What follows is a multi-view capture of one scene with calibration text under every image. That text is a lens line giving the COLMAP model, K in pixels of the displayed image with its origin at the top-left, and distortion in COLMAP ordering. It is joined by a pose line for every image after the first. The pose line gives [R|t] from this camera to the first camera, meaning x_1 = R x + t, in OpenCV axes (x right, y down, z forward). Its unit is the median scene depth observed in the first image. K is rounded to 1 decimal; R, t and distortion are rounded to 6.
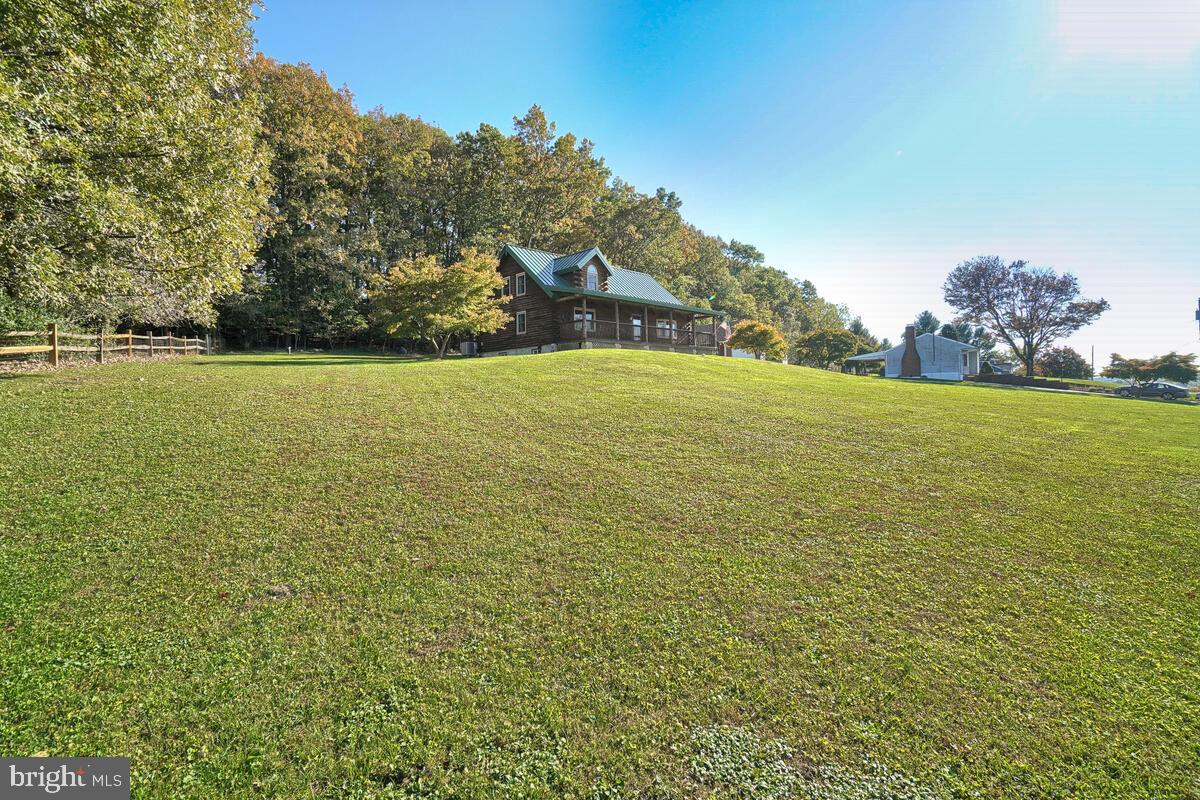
lens RADIAL K [[522.3, 0, 598.2], [0, 522.3, 374.5], [0, 0, 1]] dist [-0.026200, 0.000122]
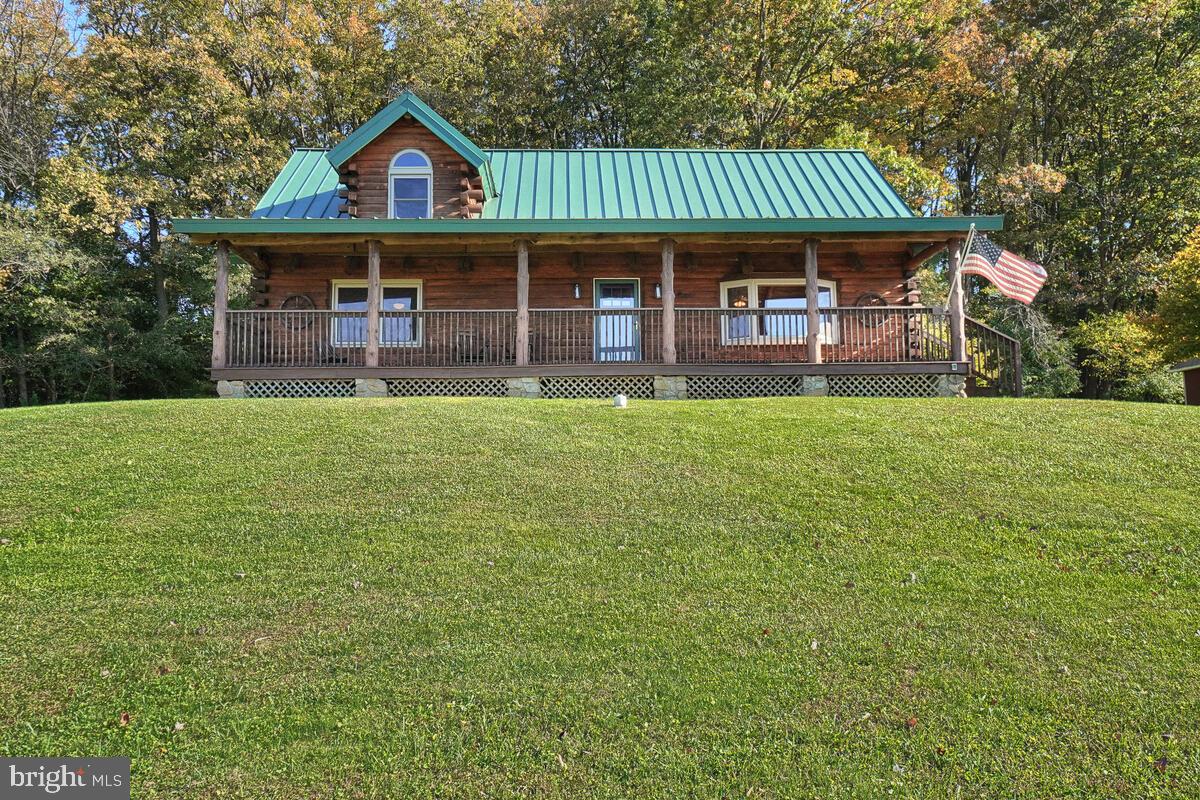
lens RADIAL K [[855.6, 0, 600.0], [0, 855.6, 400.0], [0, 0, 1]] dist [0.065060, 0.000111]
pose [[0.729872, -0.039357, -0.682449, 0.426099], [0.012799, 0.998953, -0.043921, -0.022498], [0.683464, 0.023322, 0.729612, 0.657019]]
